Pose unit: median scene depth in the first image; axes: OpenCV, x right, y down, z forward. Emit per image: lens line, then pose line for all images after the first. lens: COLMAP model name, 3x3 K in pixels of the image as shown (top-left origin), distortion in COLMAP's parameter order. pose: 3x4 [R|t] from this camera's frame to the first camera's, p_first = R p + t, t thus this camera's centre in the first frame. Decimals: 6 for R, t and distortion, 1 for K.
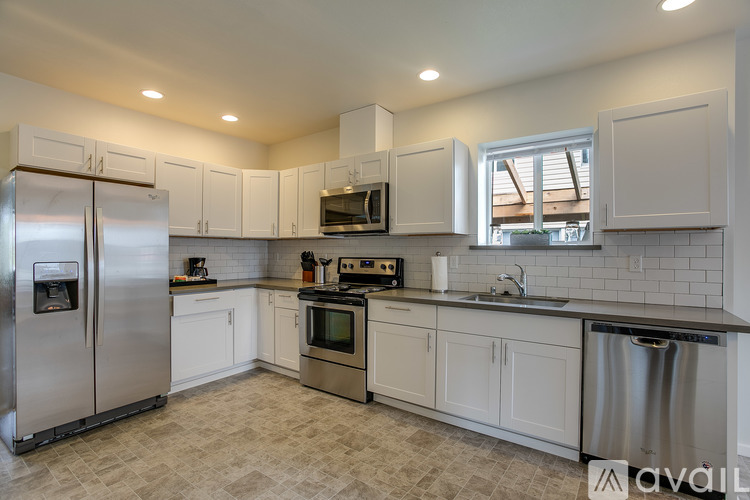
lens RADIAL K [[356.1, 0, 375.3], [0, 356.1, 253.3], [0, 0, 1]] dist [-0.022151, 0.000290]
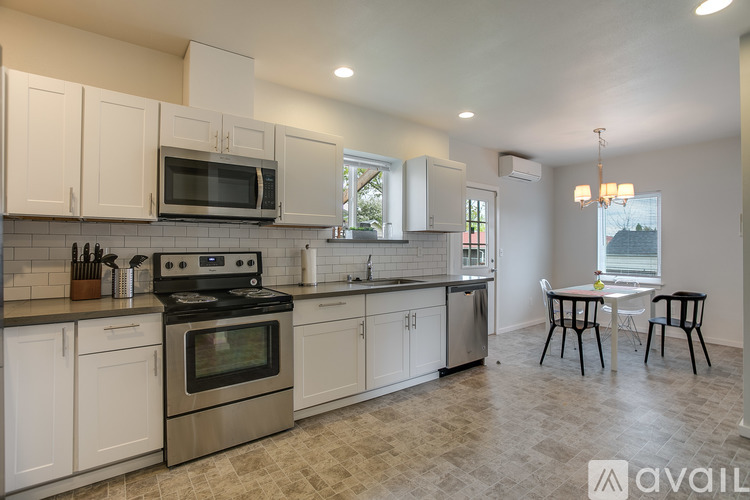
lens RADIAL K [[358.5, 0, 375.3], [0, 358.5, 240.0], [0, 0, 1]] dist [-0.027645, 0.000207]
pose [[0.314916, 0.015348, 0.948995, -0.747252], [0.004953, 0.999829, -0.017814, 0.002214], [-0.949107, 0.010311, 0.314786, 0.547327]]
